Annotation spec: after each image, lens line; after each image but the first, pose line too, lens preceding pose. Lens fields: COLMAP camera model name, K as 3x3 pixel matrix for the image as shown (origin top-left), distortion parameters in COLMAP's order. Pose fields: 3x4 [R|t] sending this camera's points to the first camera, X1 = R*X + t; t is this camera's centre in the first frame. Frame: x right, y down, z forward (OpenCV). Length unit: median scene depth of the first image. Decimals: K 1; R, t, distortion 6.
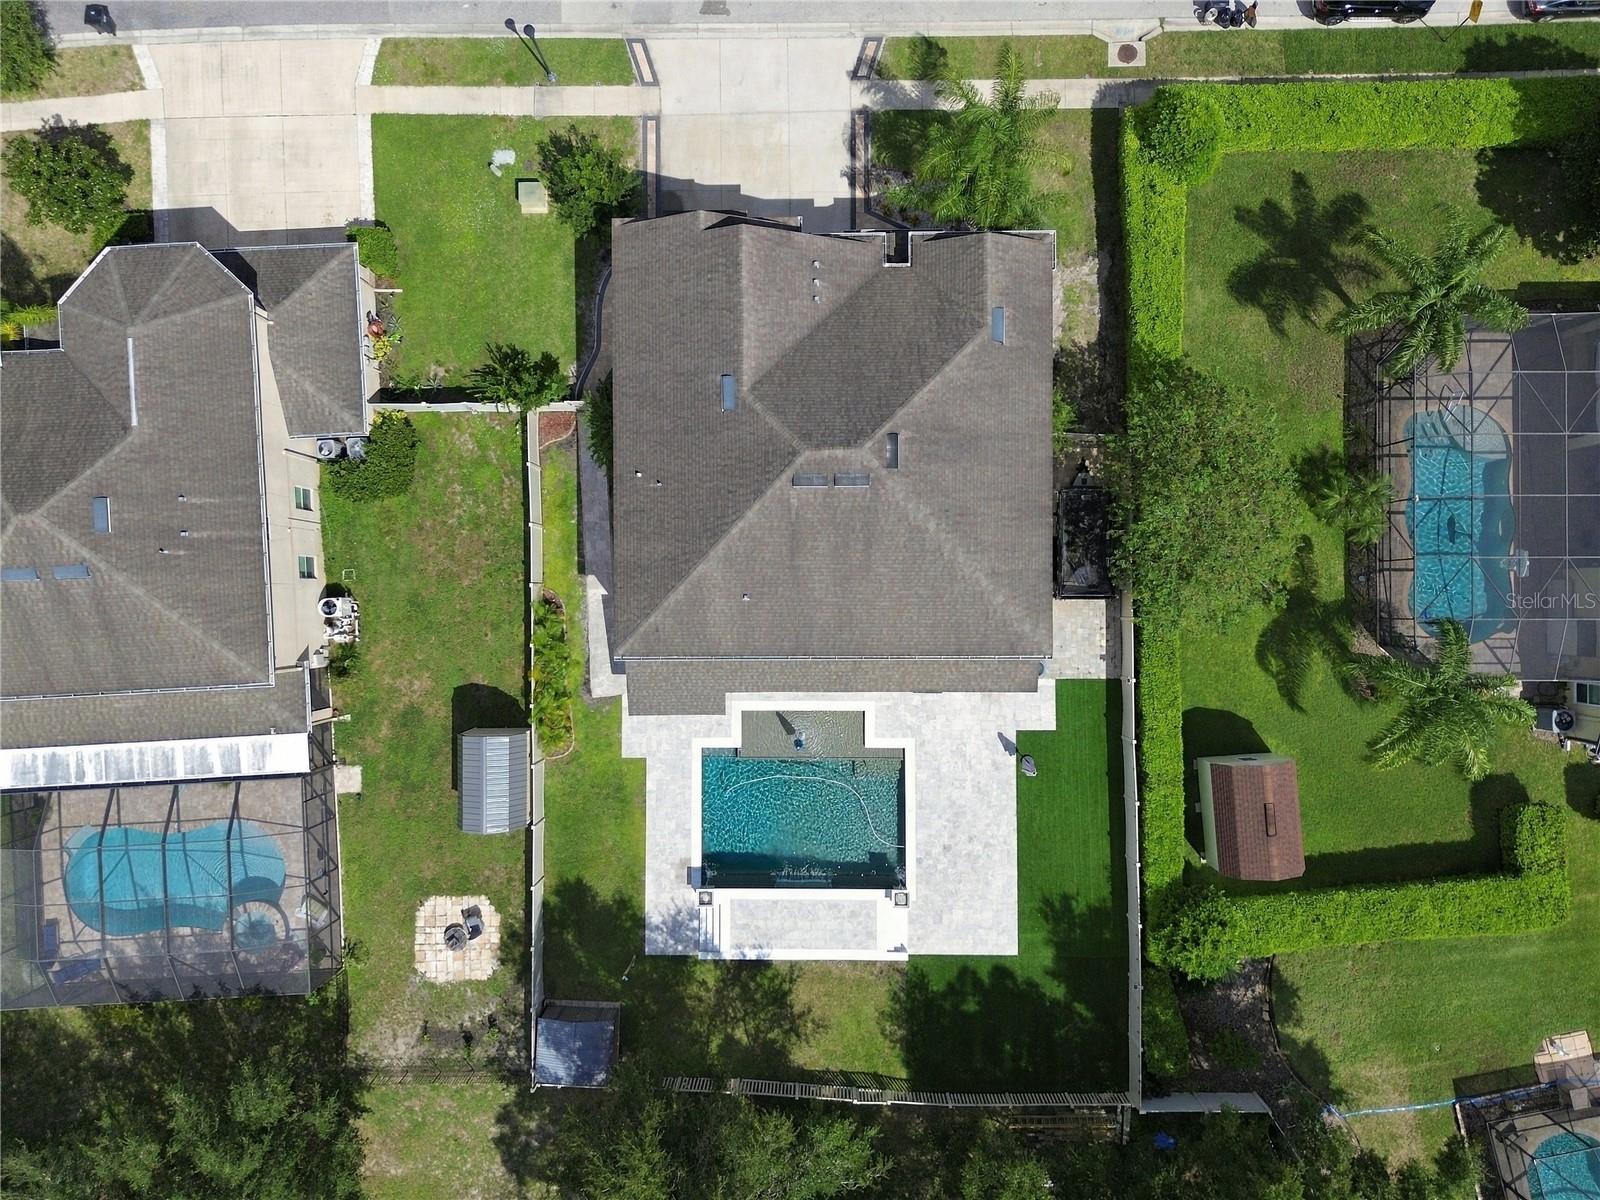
lens RADIAL K [[1141.5, 0, 793.6], [0, 1141.5, 595.9], [0, 0, 1]] dist [0.026054, -0.004471]
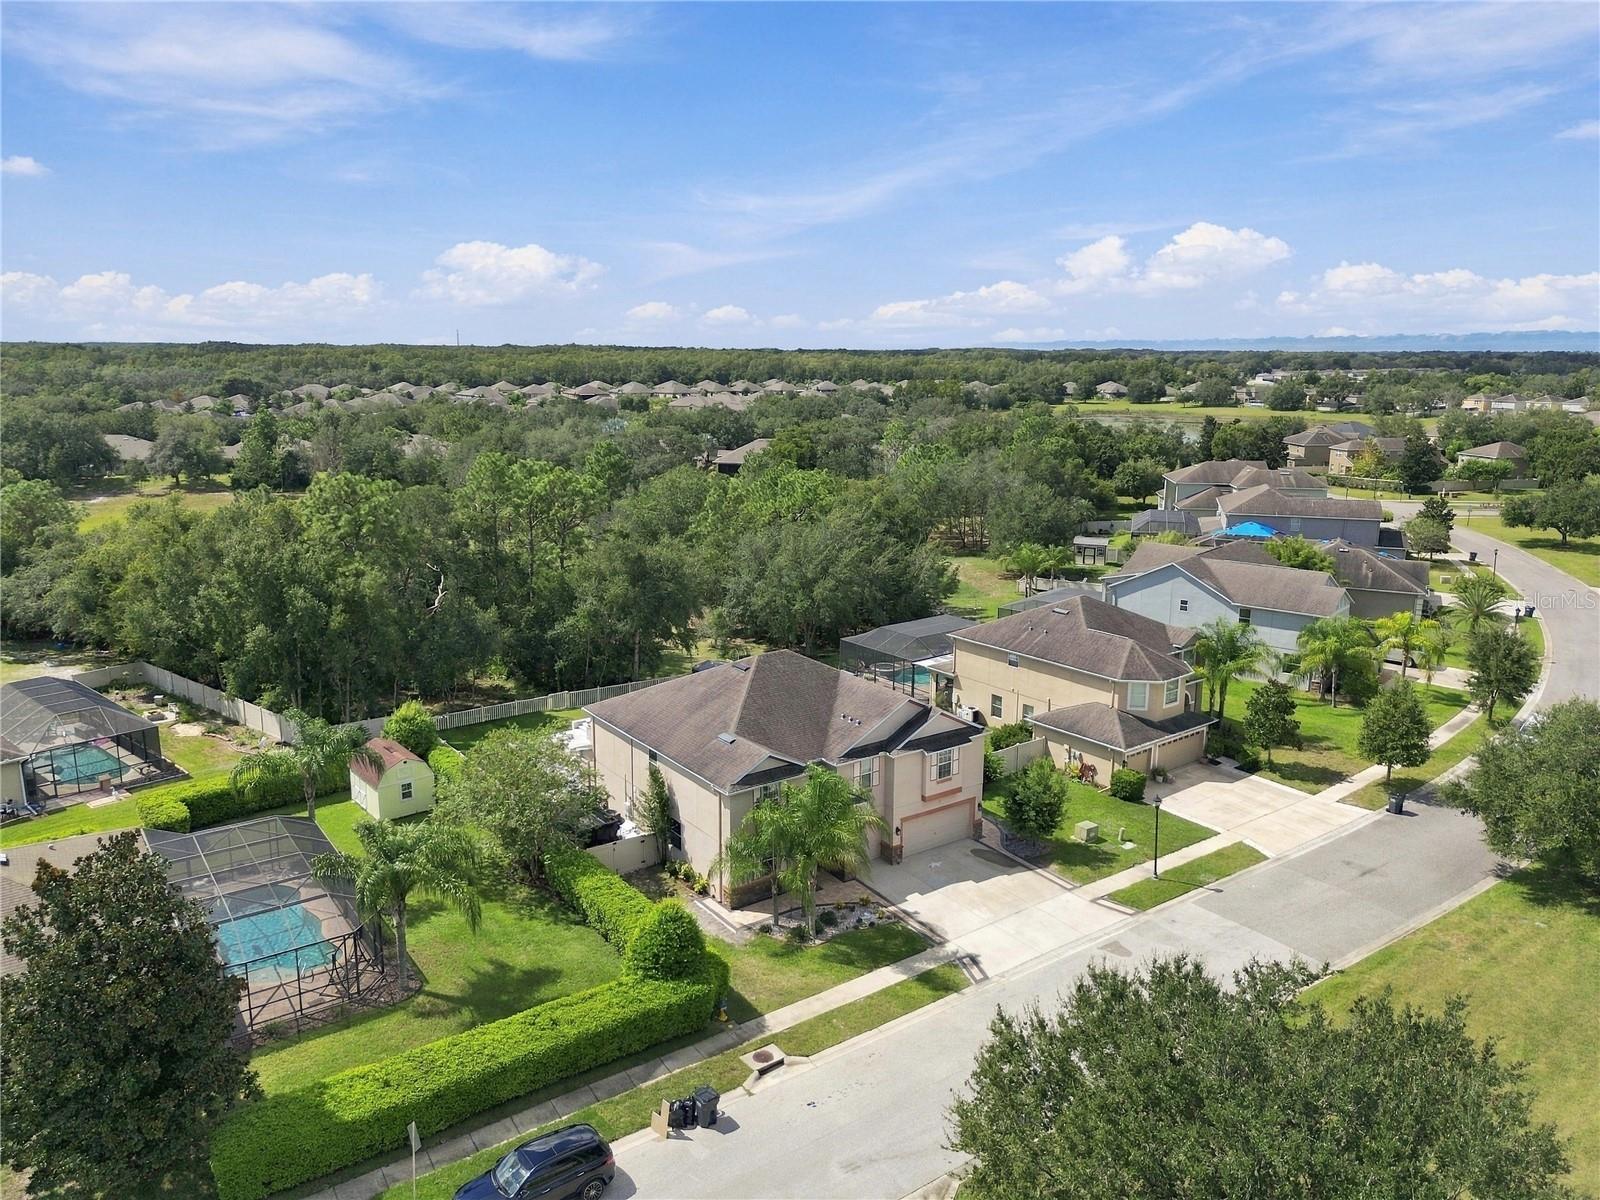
lens RADIAL K [[1141.5, 0, 793.6], [0, 1141.5, 595.9], [0, 0, 1]] dist [0.026054, -0.004471]
pose [[-0.819687, 0.131455, -0.557523, 0.727714], [-0.572738, -0.172500, 0.801383, -1.147824], [0.009173, 0.976198, 0.216685, 0.456343]]
